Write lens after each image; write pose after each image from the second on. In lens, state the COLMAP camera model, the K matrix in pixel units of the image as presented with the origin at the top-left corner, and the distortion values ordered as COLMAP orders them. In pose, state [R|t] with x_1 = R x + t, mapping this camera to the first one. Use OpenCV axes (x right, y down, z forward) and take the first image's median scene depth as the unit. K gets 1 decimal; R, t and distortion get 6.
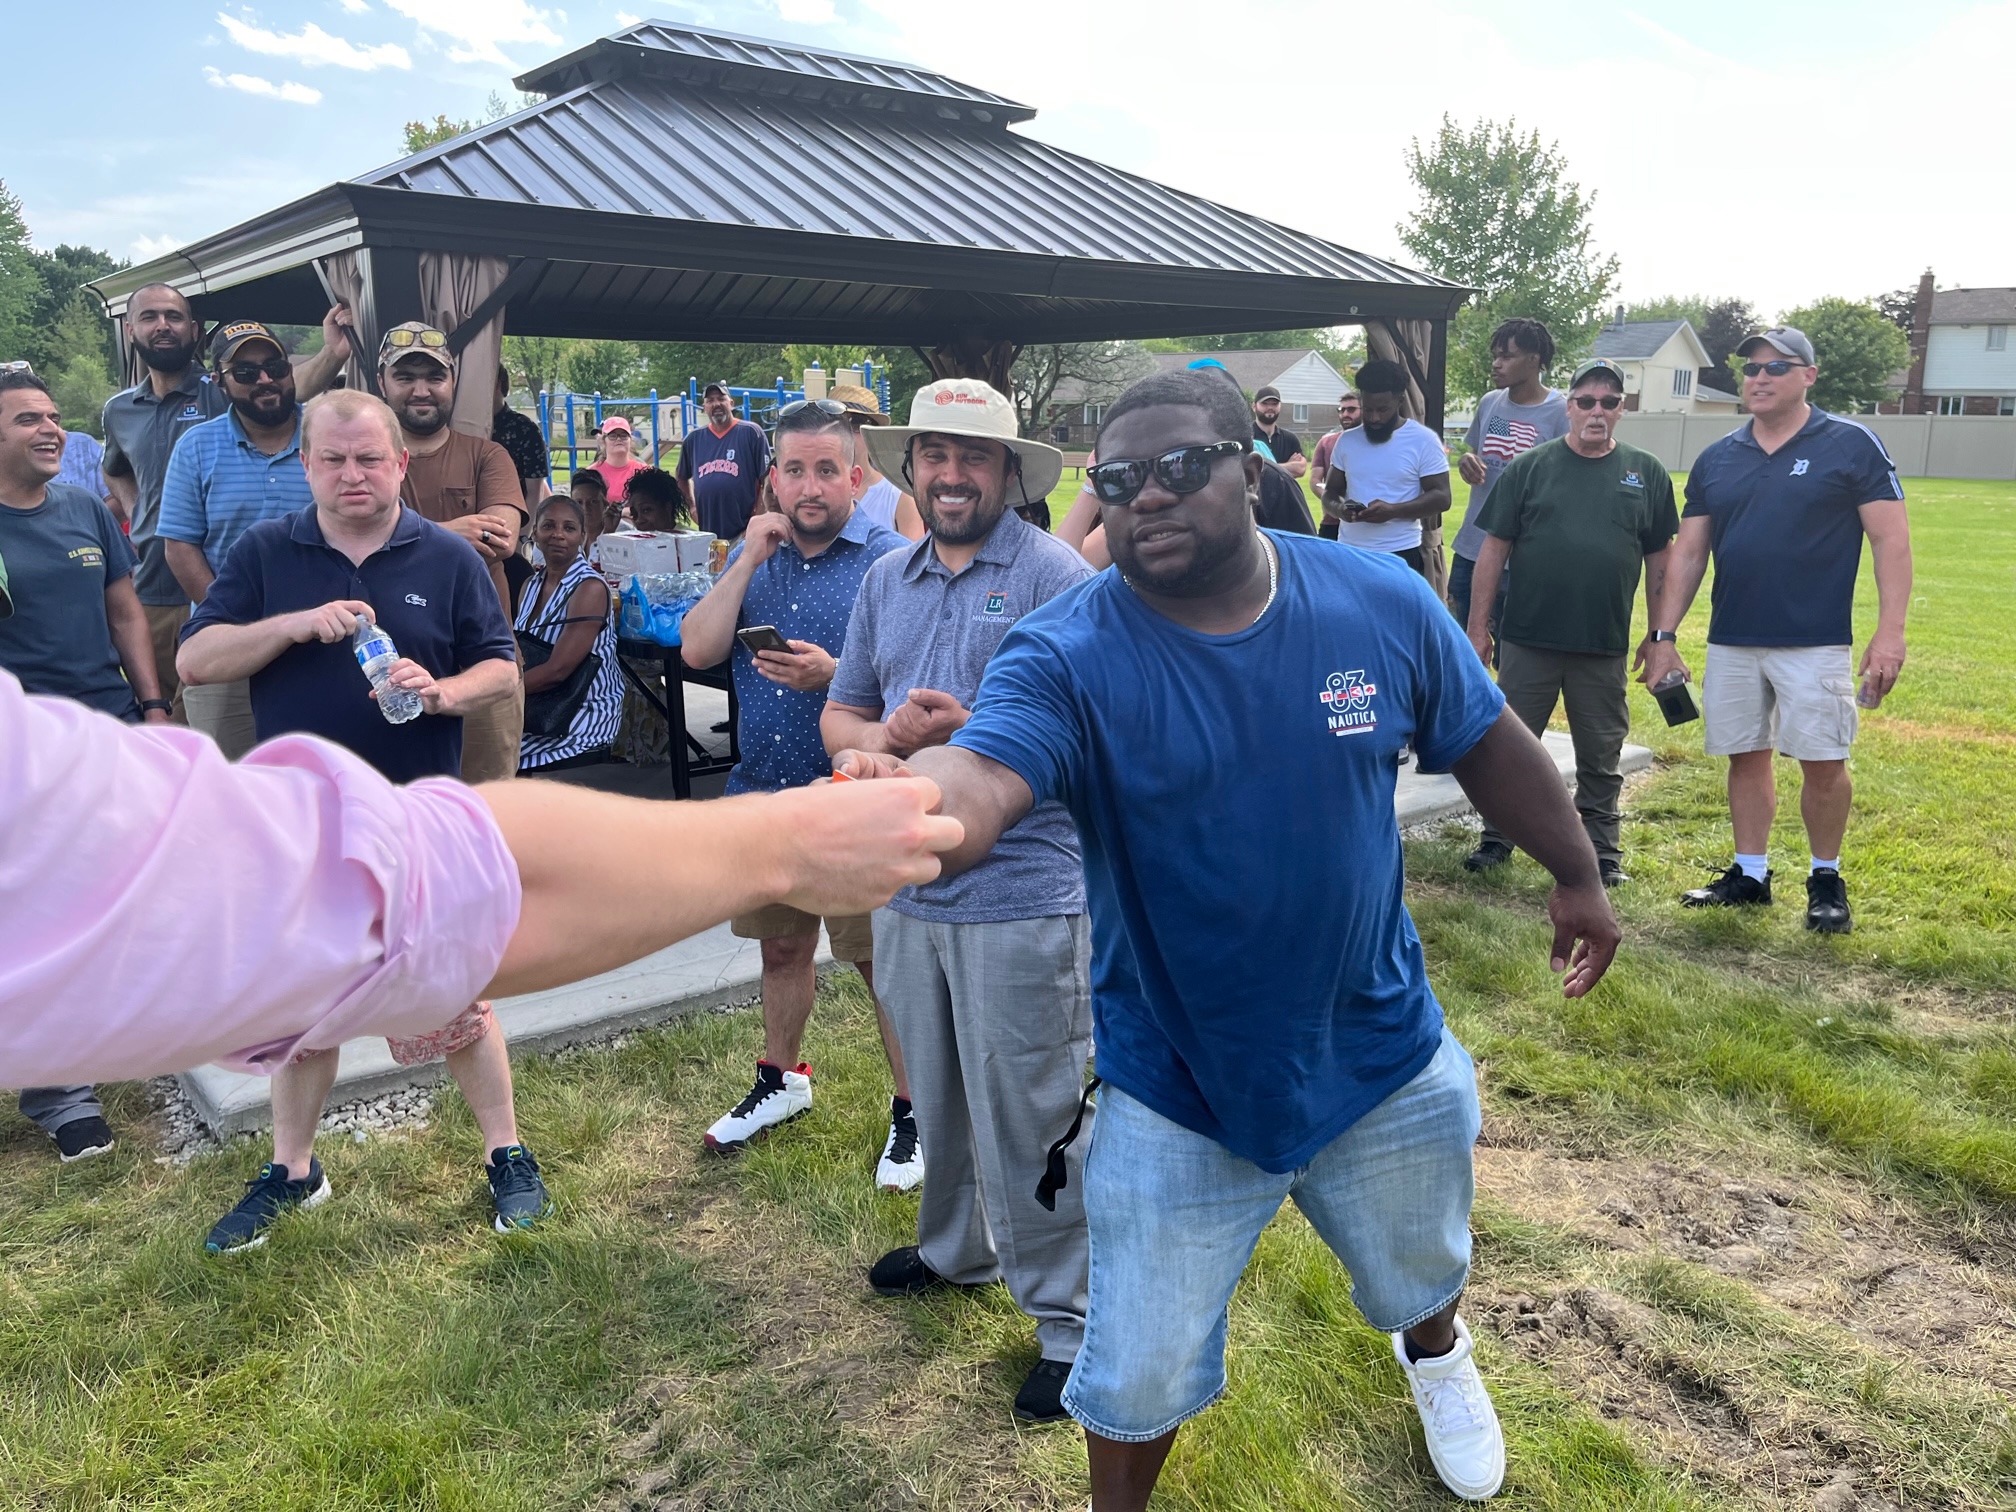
lens RADIAL K [[1511.5, 0, 1065.9], [0, 1511.5, 746.4], [0, 0, 1]] dist [0.115511, -0.183202]
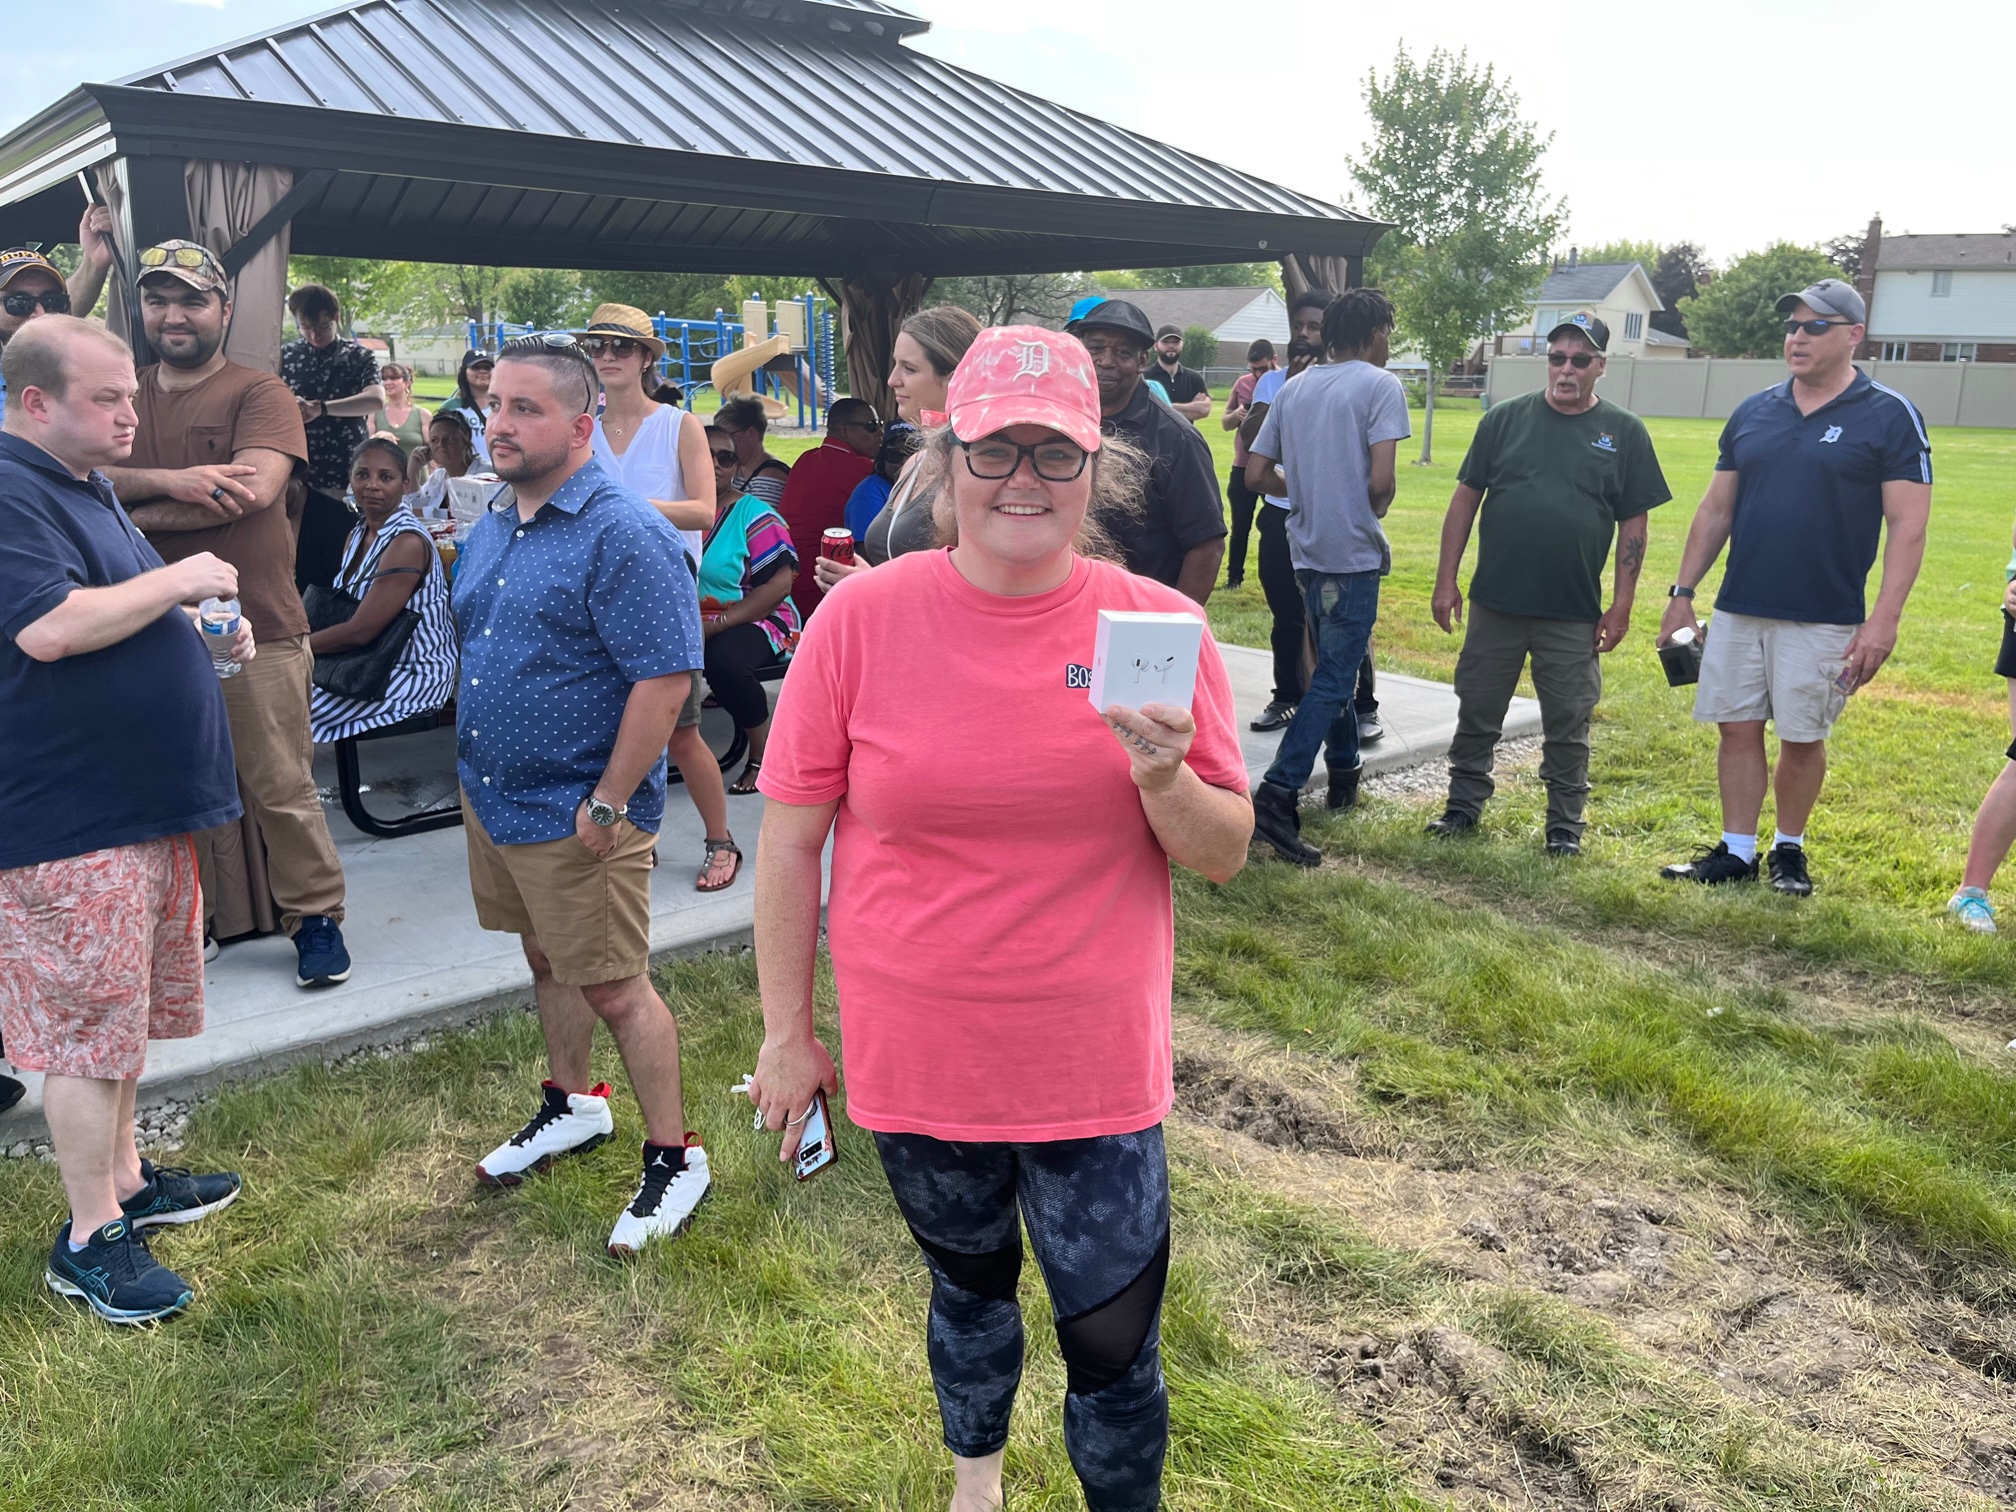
lens RADIAL K [[1505.6, 0, 1088.8], [0, 1505.6, 755.2], [0, 0, 1]] dist [0.064439, -0.078183]
pose [[0.999239, 0.000172, 0.038994, 0.077206], [-0.001981, 0.998923, 0.046351, -0.023697], [-0.038944, -0.046393, 0.998164, 0.095406]]
